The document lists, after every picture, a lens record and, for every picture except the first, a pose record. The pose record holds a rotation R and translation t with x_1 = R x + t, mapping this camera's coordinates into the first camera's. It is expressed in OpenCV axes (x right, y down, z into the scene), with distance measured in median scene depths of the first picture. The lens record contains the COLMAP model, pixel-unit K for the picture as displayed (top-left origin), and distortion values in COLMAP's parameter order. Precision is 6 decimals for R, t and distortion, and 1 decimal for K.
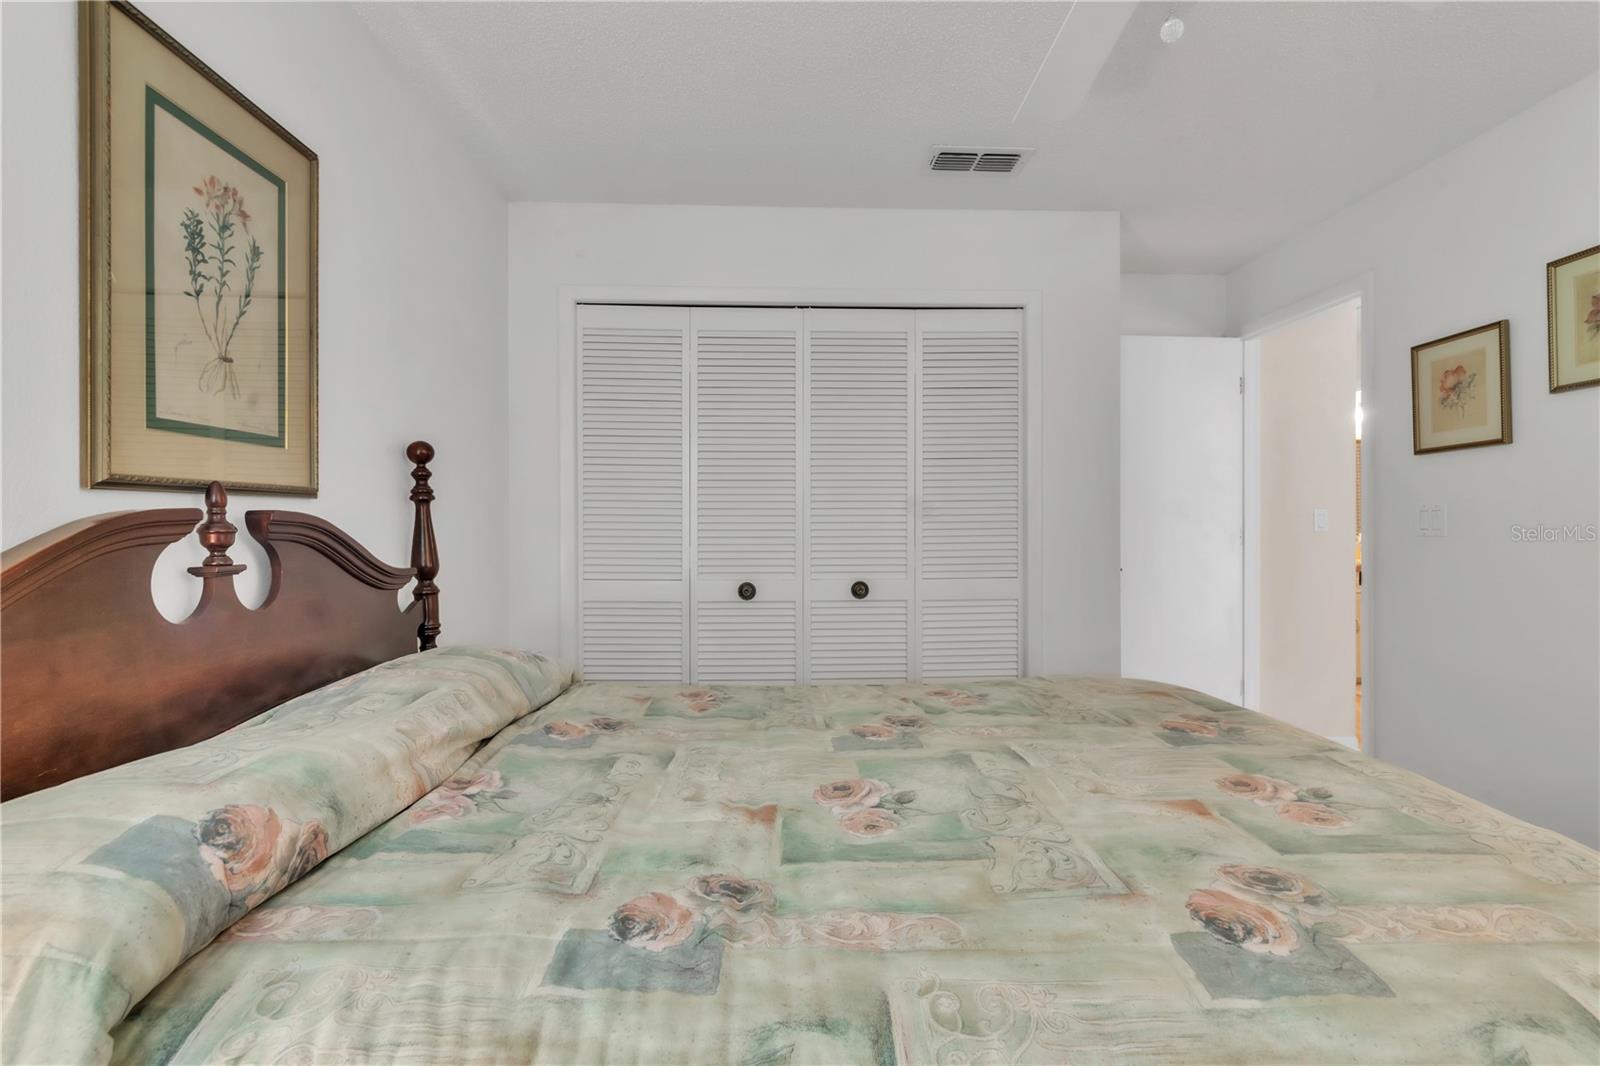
lens RADIAL K [[734.0, 0, 805.1], [0, 734.0, 526.5], [0, 0, 1]] dist [0.004485, -0.000192]
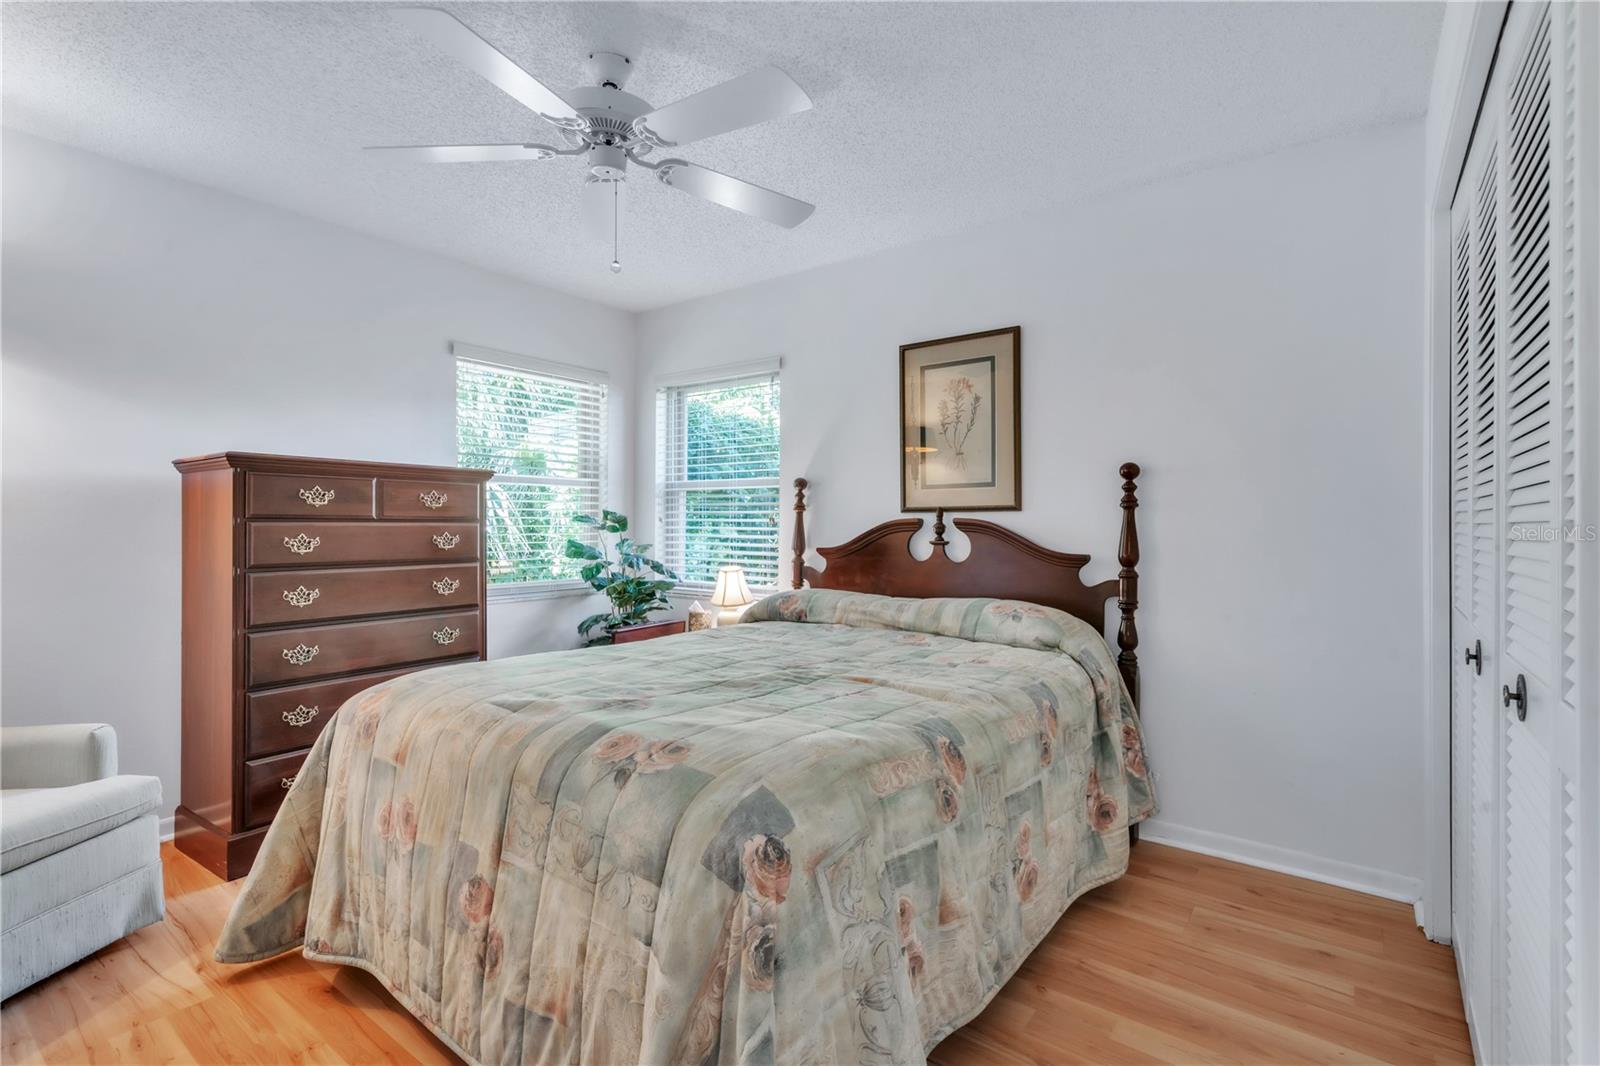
lens RADIAL K [[734.0, 0, 805.1], [0, 734.0, 526.5], [0, 0, 1]] dist [0.004485, -0.000192]
pose [[-0.622623, 0.001123, -0.782521, 1.279027], [-0.004029, 0.999981, 0.004641, -0.004553], [0.782512, 0.006043, -0.622606, 1.970609]]
